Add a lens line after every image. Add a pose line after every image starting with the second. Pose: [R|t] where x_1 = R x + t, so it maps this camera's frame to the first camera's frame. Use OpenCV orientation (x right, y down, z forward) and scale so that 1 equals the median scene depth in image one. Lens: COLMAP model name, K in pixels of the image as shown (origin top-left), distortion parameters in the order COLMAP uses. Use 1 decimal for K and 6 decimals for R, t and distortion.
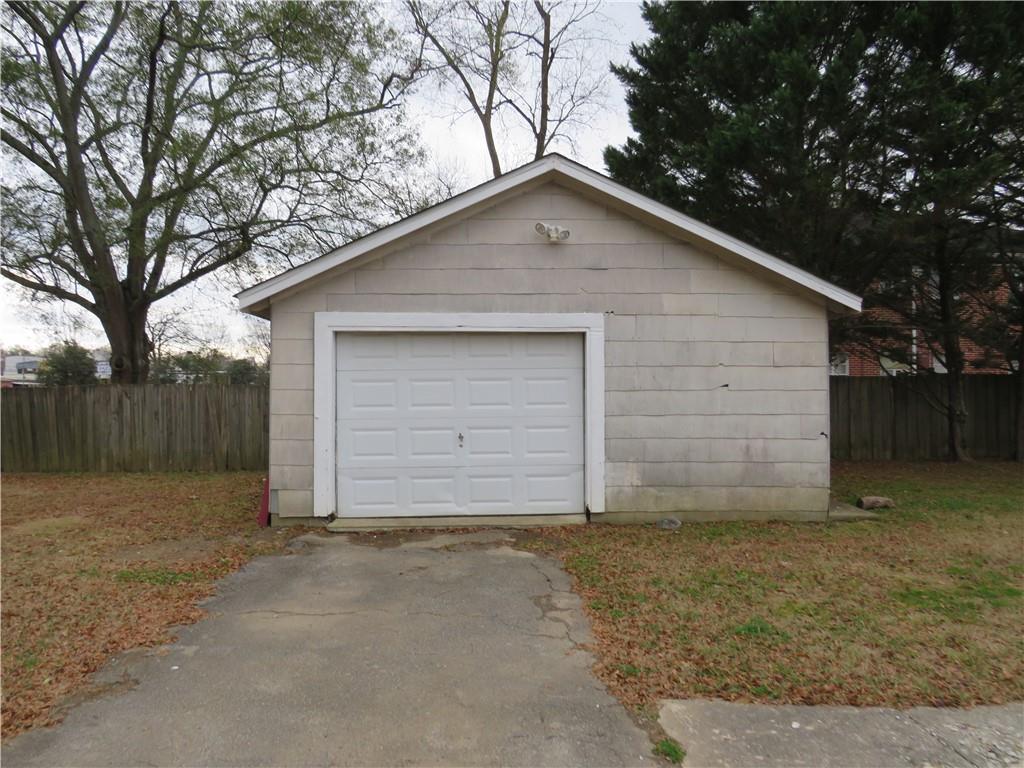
lens RADIAL K [[706.6, 0, 512.0], [0, 706.6, 384.0], [0, 0, 1]] dist [-0.034556, 0.001666]
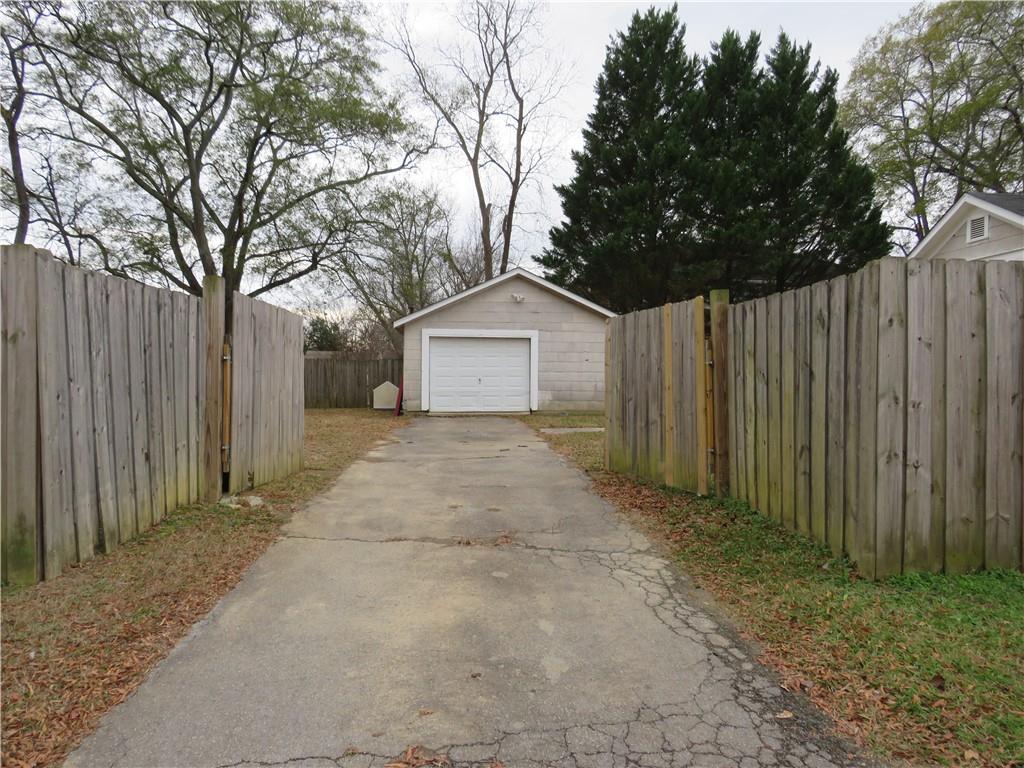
lens RADIAL K [[706.6, 0, 512.0], [0, 706.6, 384.0], [0, 0, 1]] dist [-0.034556, 0.001666]
pose [[0.999253, 0.009580, 0.037443, -0.028069], [-0.010493, 0.999650, 0.024269, 0.015215], [-0.037197, -0.024644, 0.999004, -0.783792]]
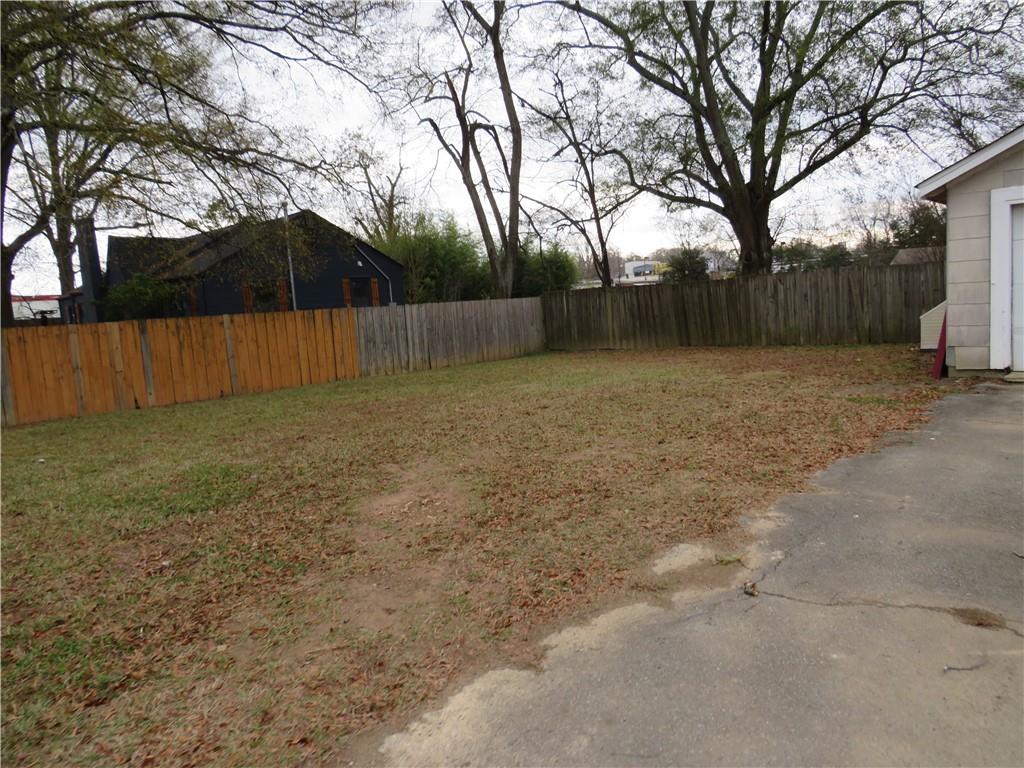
lens RADIAL K [[717.8, 0, 527.0], [0, 717.8, 379.4], [0, 0, 1]] dist [-0.028788, 0.022729]
pose [[0.720532, 0.028956, -0.692817, -0.008595], [0.073897, 0.990232, 0.118240, 0.004647], [0.689473, -0.136393, 0.711354, -0.191499]]
